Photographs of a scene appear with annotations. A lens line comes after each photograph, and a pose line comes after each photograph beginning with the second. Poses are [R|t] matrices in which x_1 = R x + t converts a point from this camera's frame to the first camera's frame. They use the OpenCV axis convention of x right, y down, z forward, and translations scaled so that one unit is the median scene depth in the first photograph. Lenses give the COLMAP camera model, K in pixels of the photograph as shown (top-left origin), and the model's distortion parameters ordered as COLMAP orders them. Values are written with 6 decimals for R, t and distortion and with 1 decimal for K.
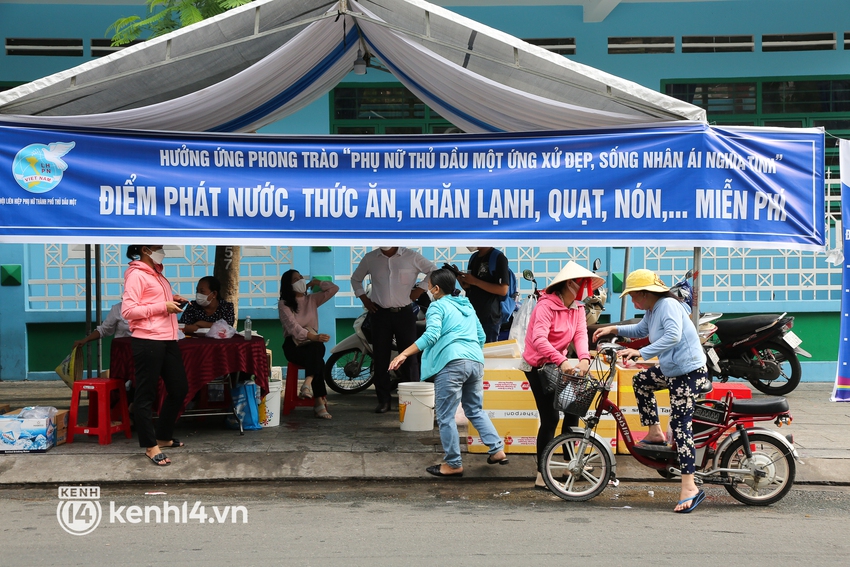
lens RADIAL K [[1299.9, 0, 425.0], [0, 1299.9, 283.5], [0, 0, 1]] dist [0.201671, 0.058679]
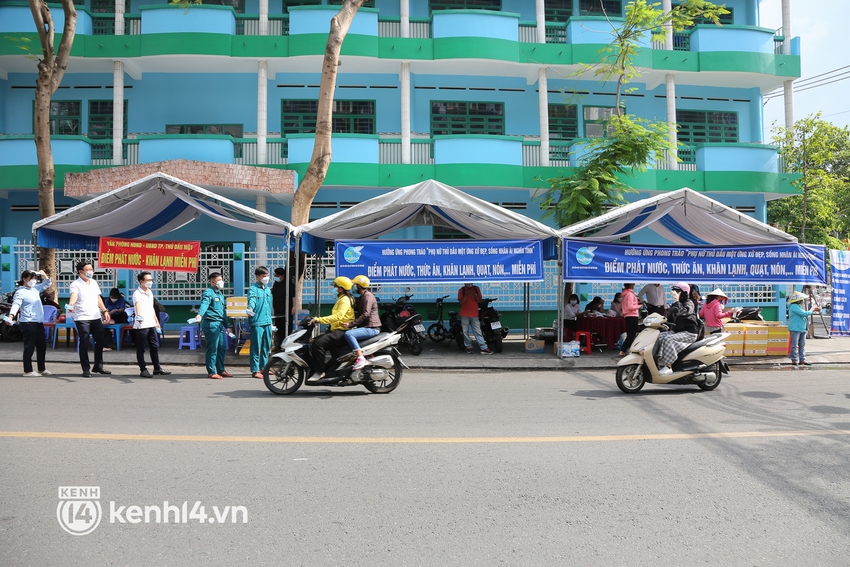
lens RADIAL K [[573.8, 0, 428.5], [0, 573.8, 285.9], [0, 0, 1]] dist [-0.127594, 0.067420]
pose [[0.998646, 0.003279, 0.051921, -0.676764], [-0.002466, 0.999873, -0.015716, -0.003562], [-0.051966, 0.015567, 0.998528, -0.185297]]
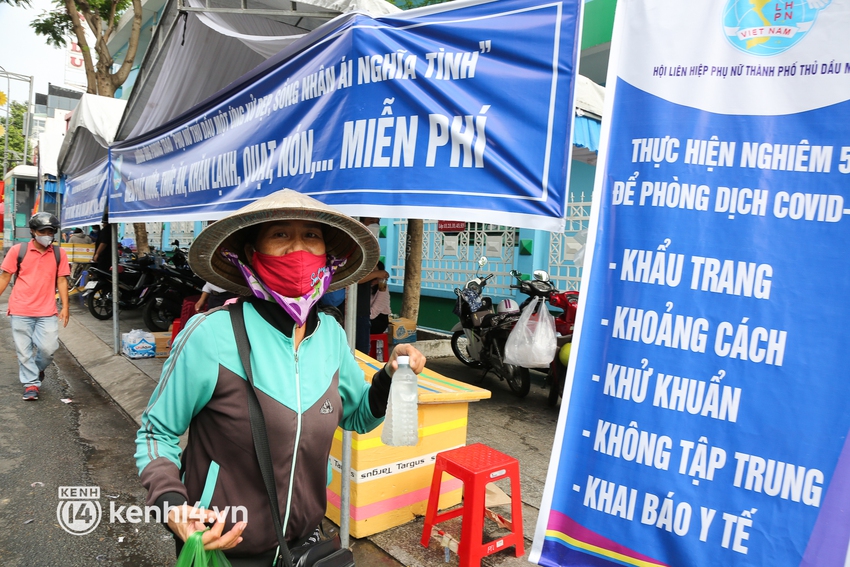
lens RADIAL K [[573.8, 0, 428.5], [0, 573.8, 285.9], [0, 0, 1]] dist [-0.127594, 0.067420]
pose [[0.636261, 0.075360, -0.767784, 0.436849], [-0.086496, 0.995911, 0.026072, -0.006517], [0.766609, 0.049822, 0.640178, 0.863176]]
